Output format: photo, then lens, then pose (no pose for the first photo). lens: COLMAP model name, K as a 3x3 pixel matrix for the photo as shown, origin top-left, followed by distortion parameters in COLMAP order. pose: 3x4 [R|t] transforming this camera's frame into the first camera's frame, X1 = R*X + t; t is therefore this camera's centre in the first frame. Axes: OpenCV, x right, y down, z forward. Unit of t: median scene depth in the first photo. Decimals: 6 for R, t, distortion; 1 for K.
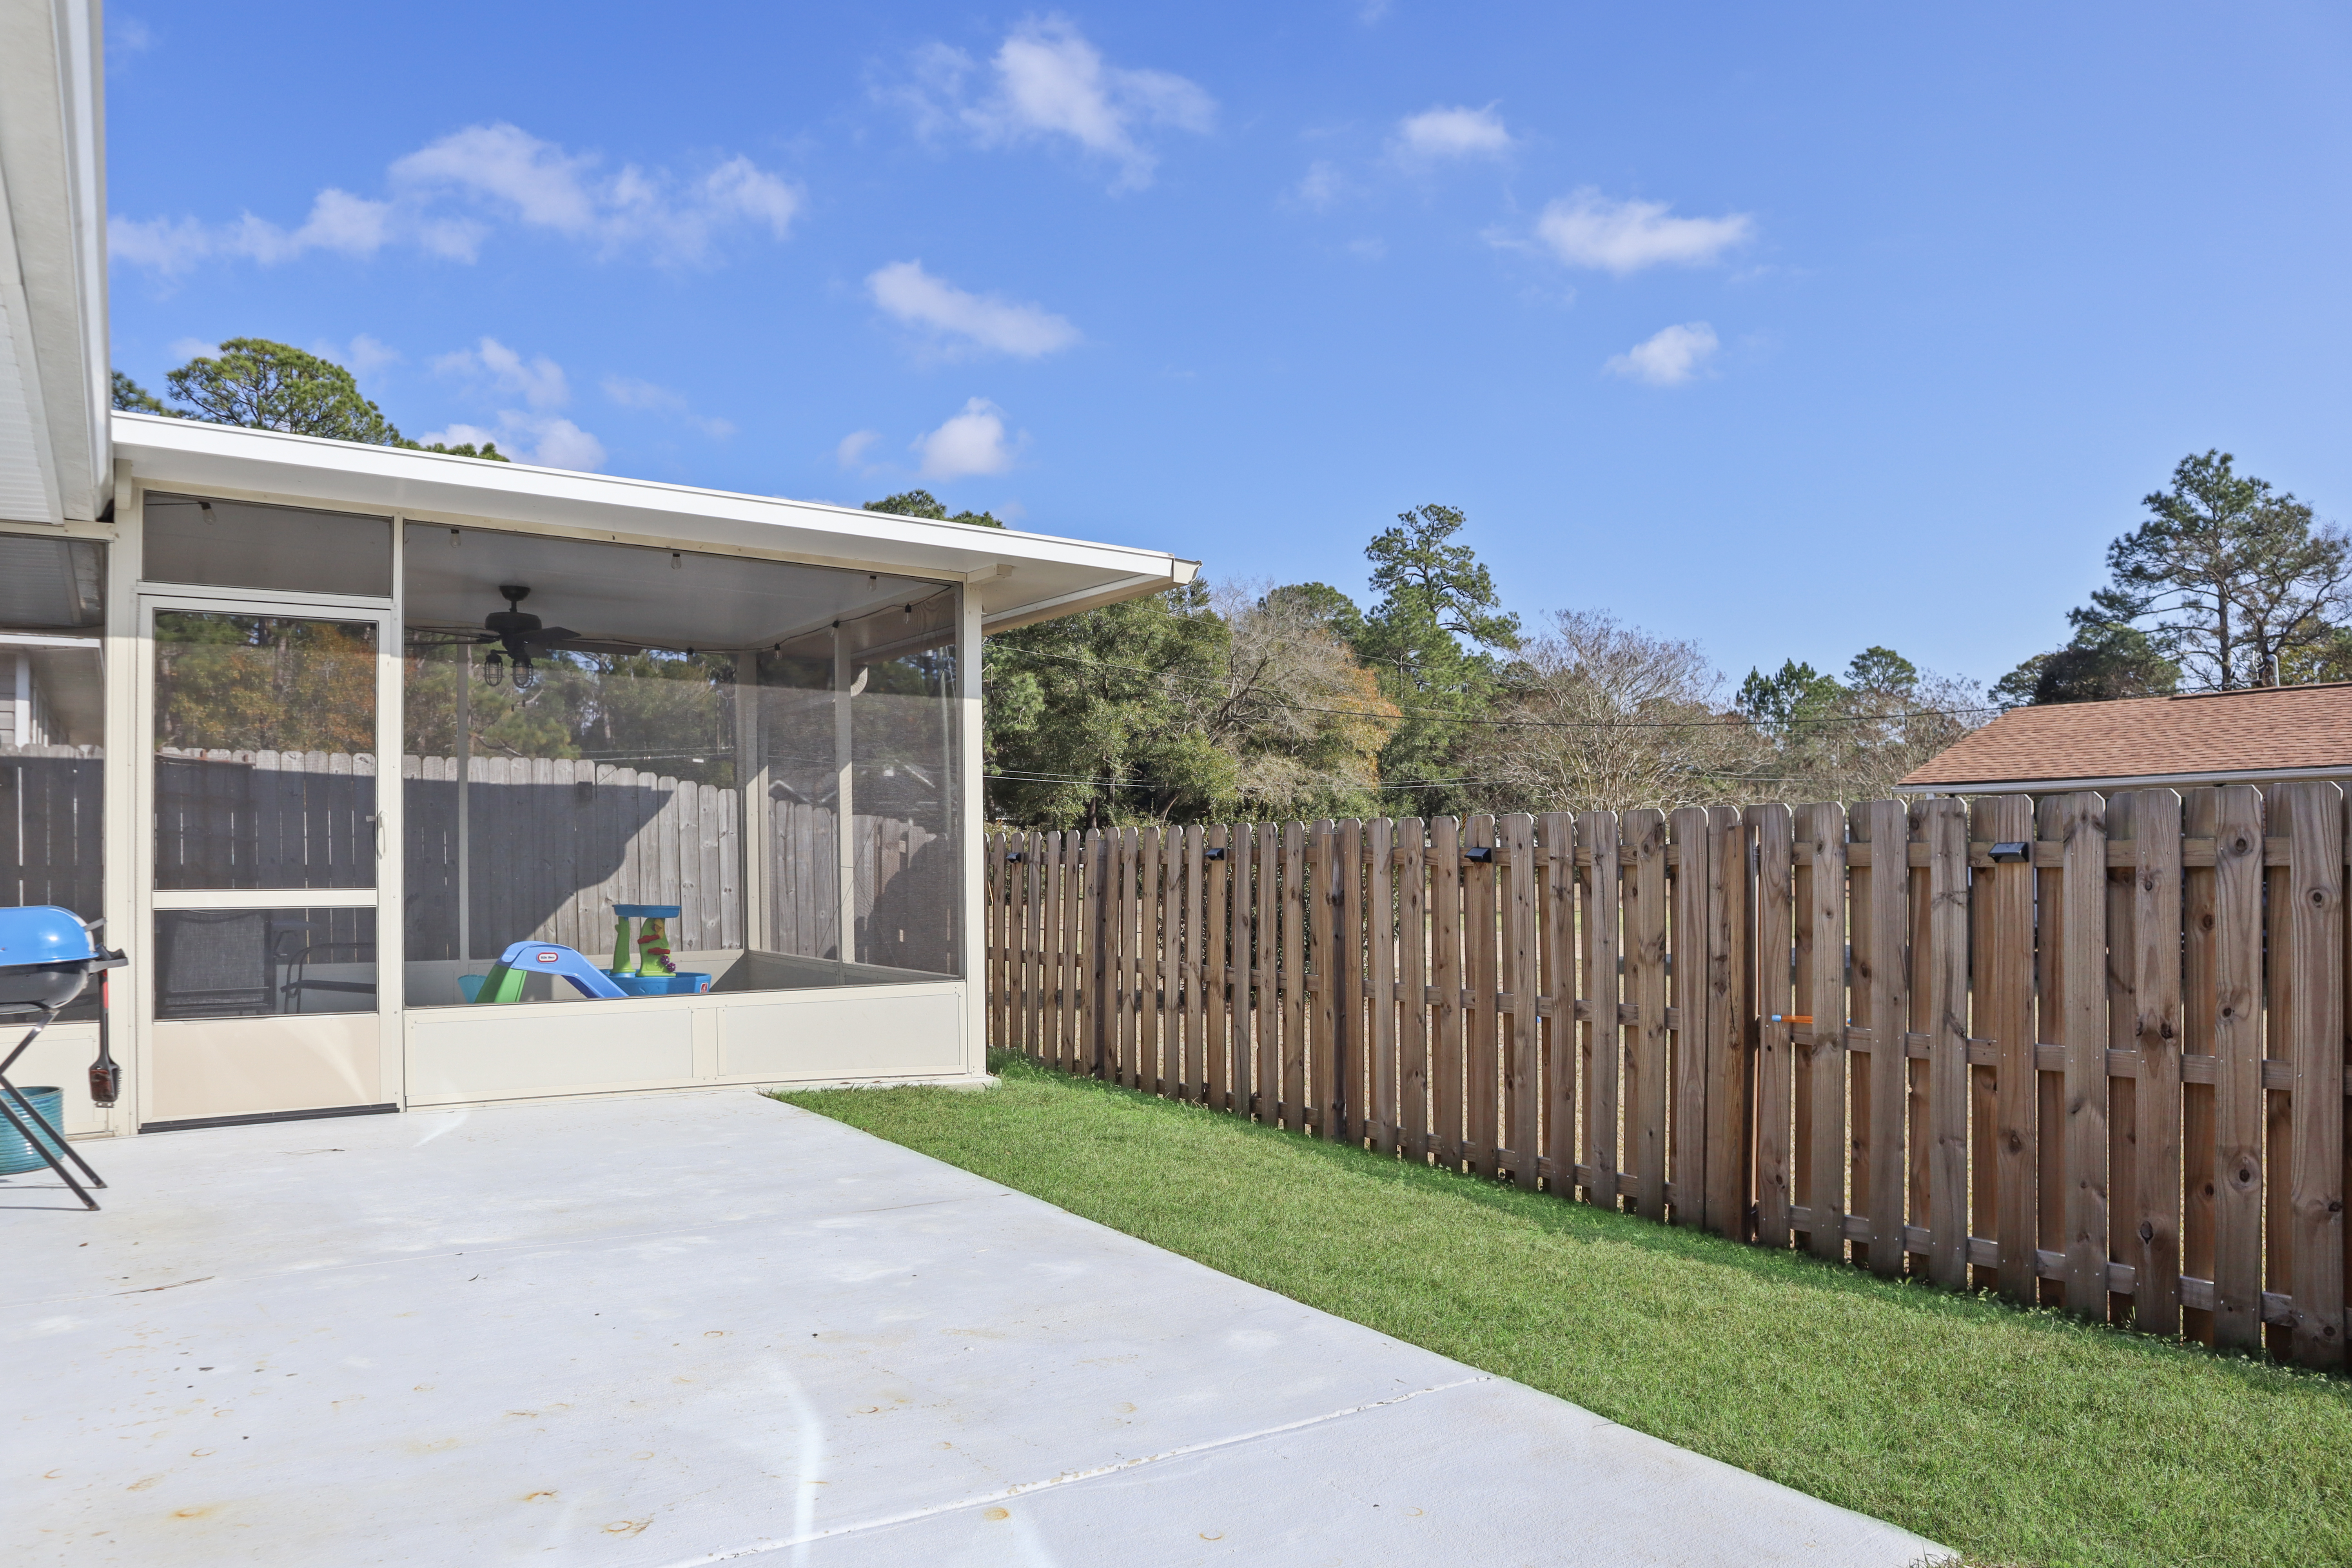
lens RADIAL K [[1648.2, 0, 1182.9], [0, 1648.2, 835.7], [0, 0, 1]] dist [-0.070635, 0.004036]
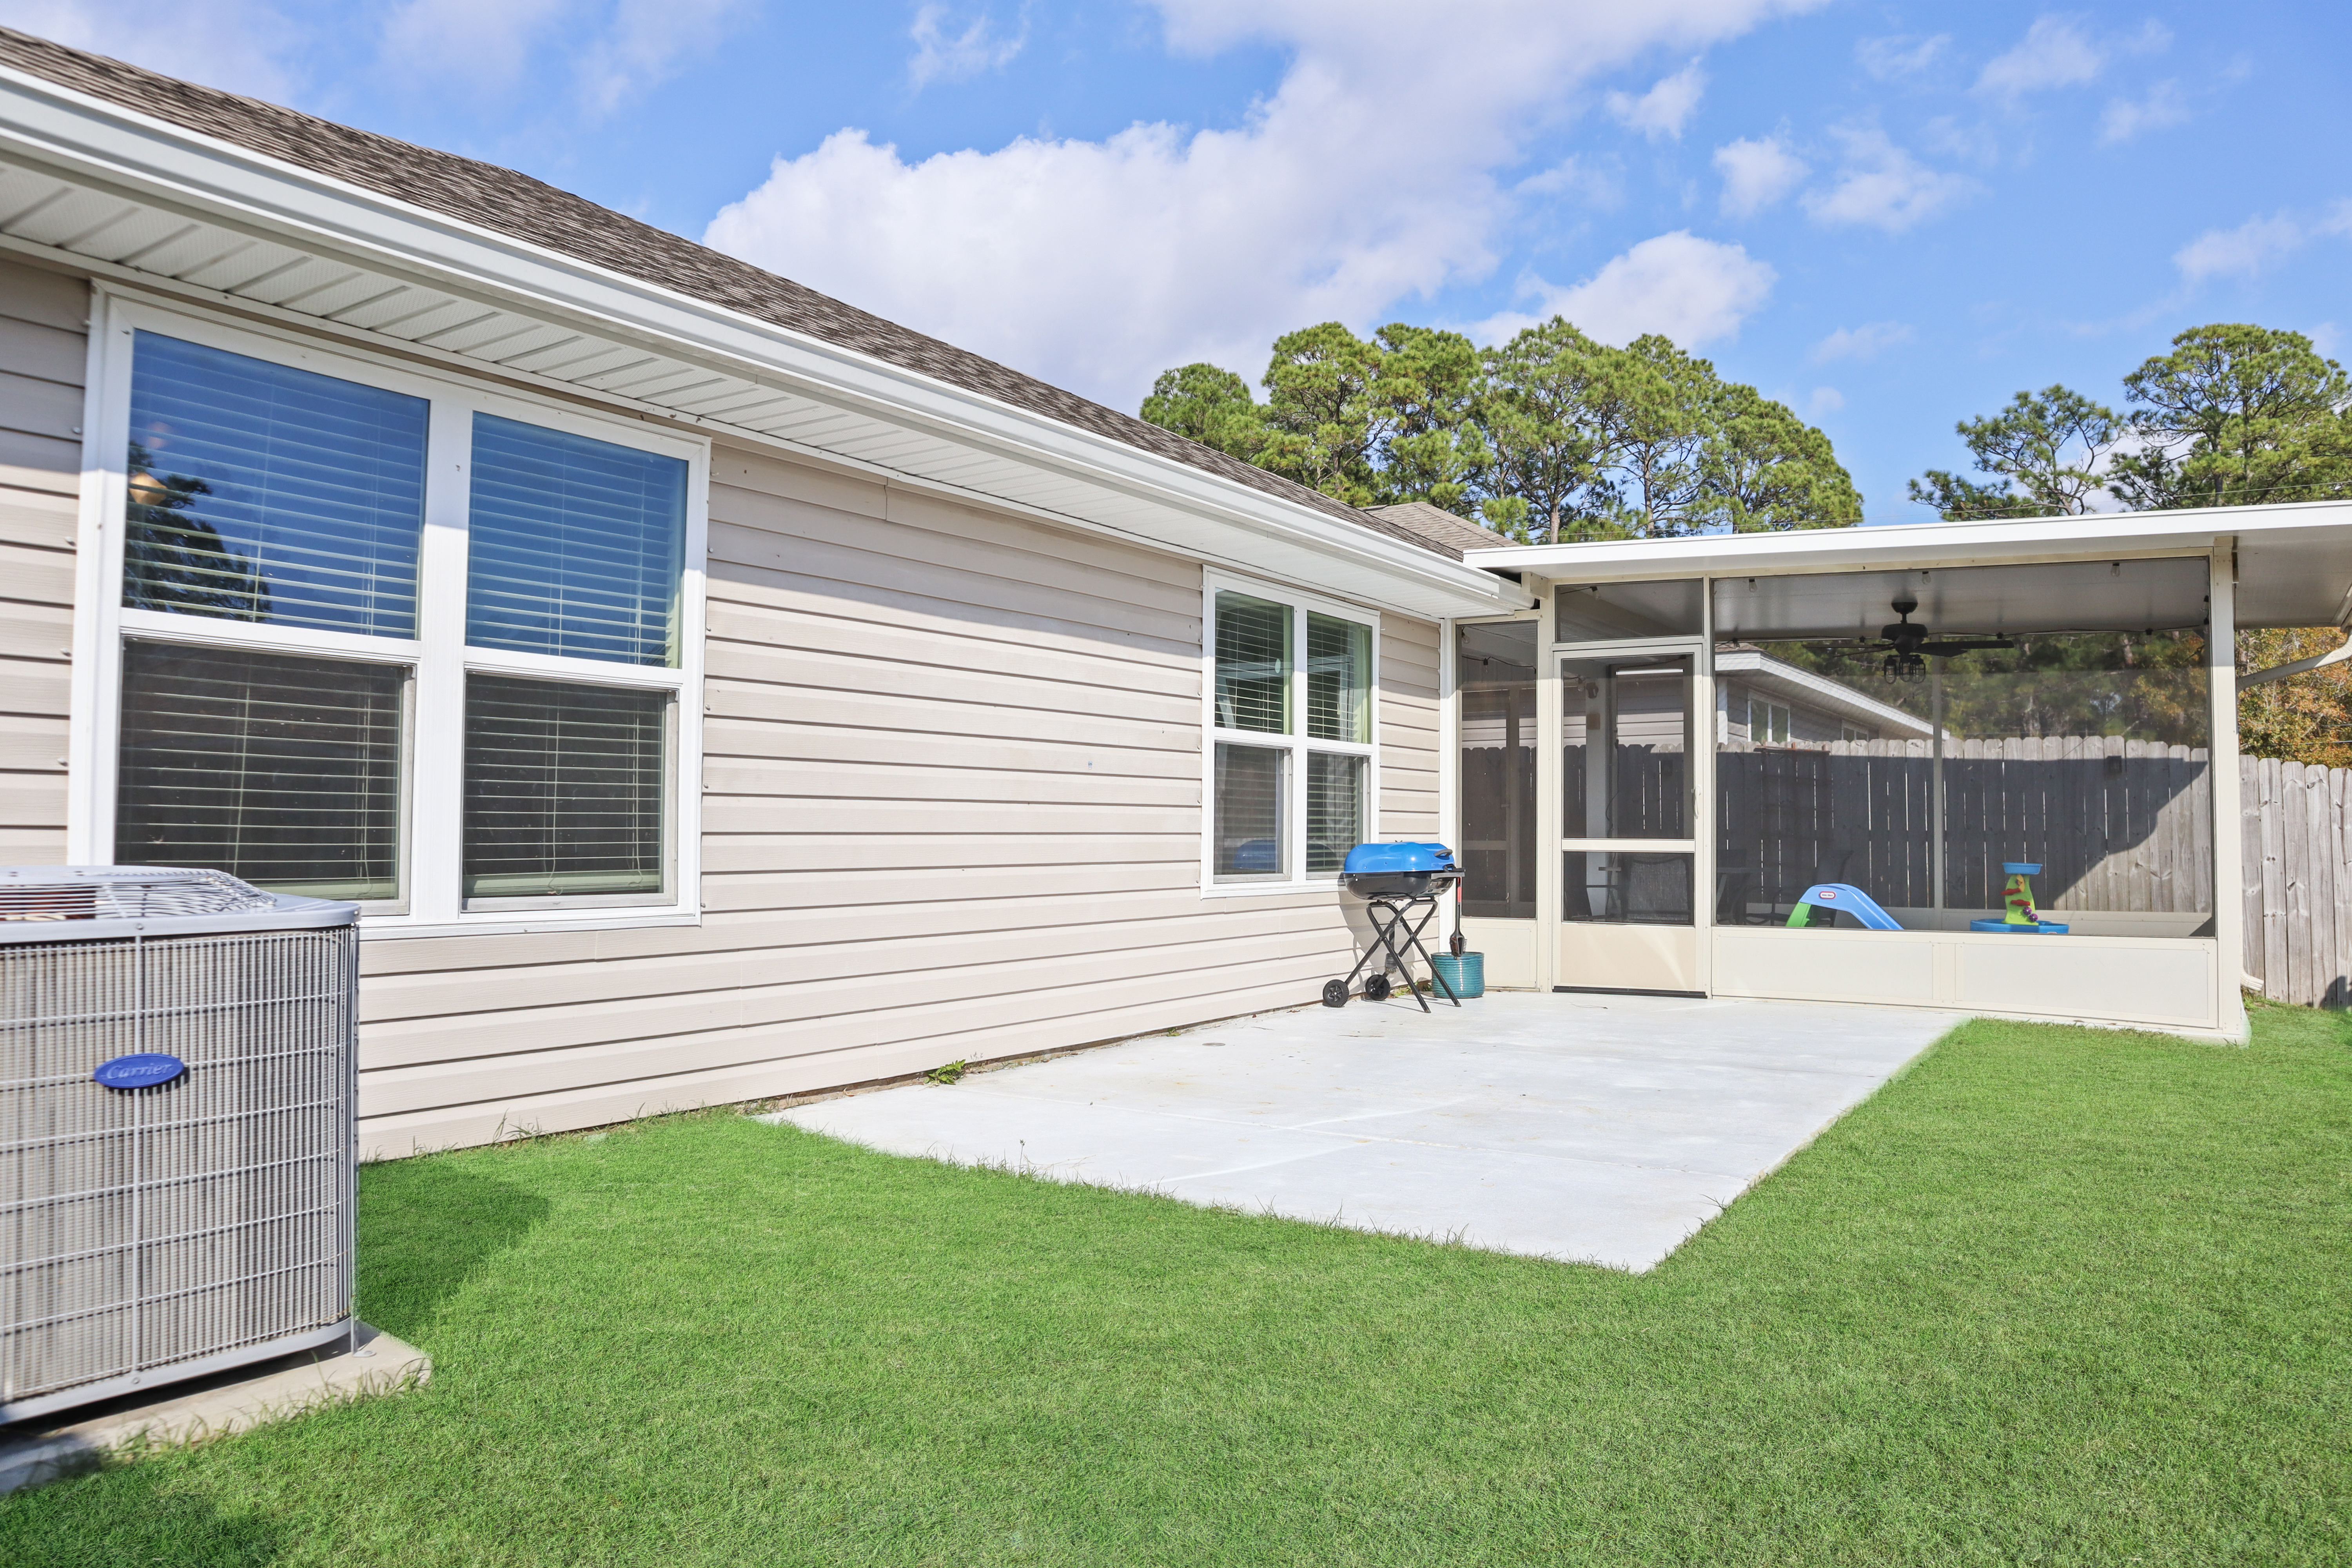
lens RADIAL K [[1645.6, 0, 1187.7], [0, 1645.6, 791.8], [0, 0, 1]] dist [-0.105077, 0.059482]
pose [[0.404624, -0.015777, -0.914347, 0.361189], [0.001529, 0.999861, -0.016576, 0.007736], [0.914482, 0.005310, 0.404592, 0.006162]]
